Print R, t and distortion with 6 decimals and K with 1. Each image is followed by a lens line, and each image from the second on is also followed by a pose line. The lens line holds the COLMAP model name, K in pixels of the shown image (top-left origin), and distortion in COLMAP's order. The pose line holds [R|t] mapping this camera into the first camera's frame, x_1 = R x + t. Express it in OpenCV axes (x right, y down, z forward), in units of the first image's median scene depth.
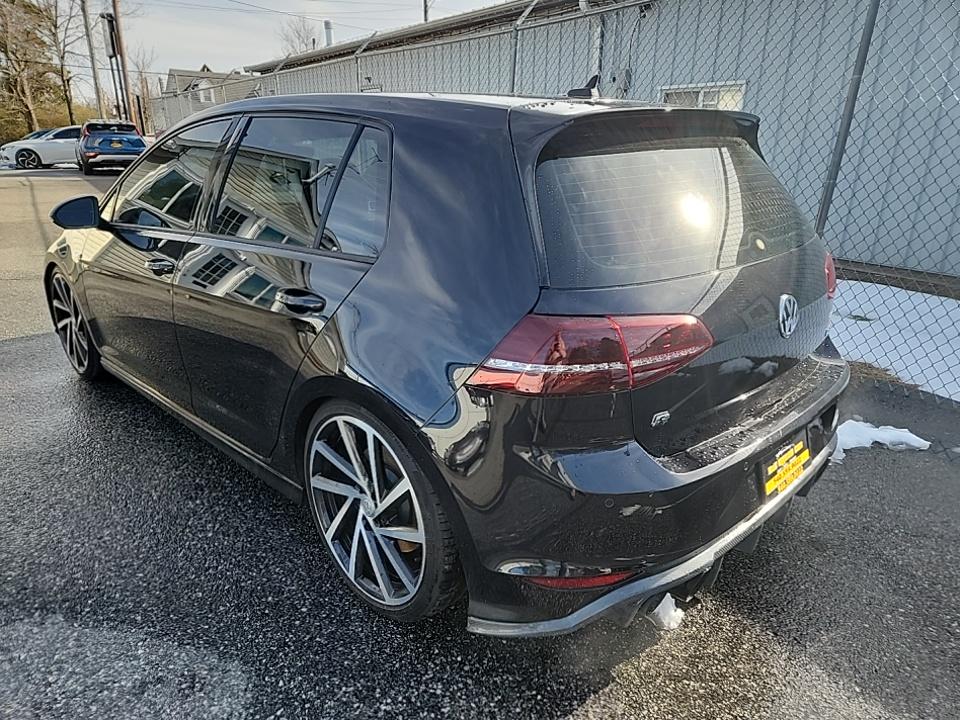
lens RADIAL K [[644.4, 0, 485.2], [0, 644.4, 360.6], [0, 0, 1]] dist [0.026066, -0.022034]
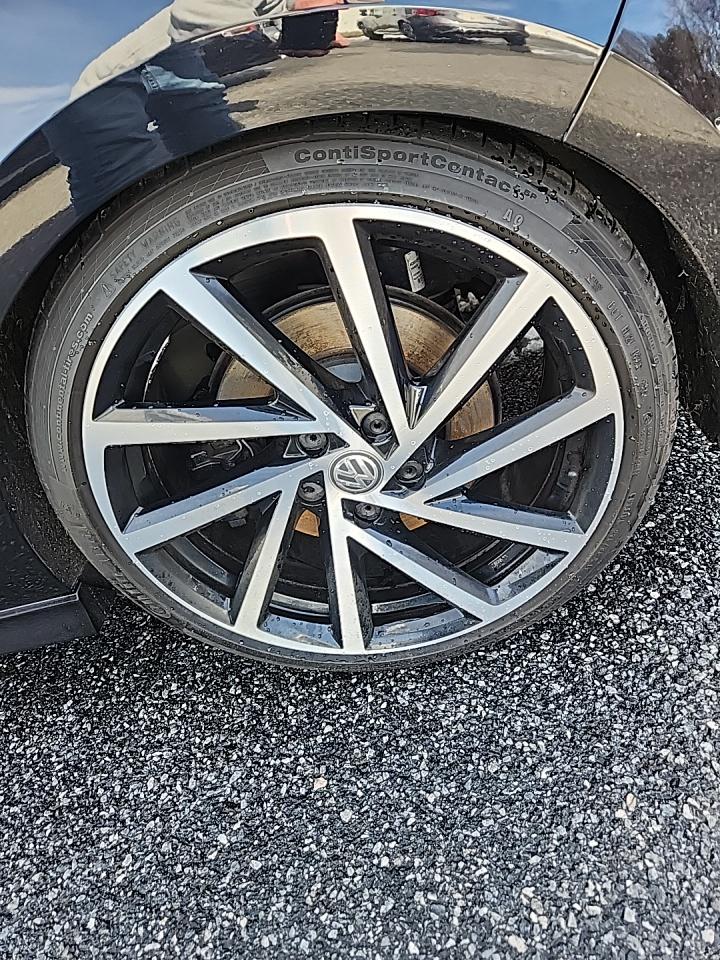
lens RADIAL K [[644.4, 0, 369.1], [0, 644.4, 482.4], [0, 0, 1]] dist [0.026066, -0.022034]
pose [[0.666725, -0.578170, 0.470316, -0.373558], [0.451373, 0.815387, 0.362501, 0.102570], [-0.593076, -0.029401, 0.804609, 0.719442]]
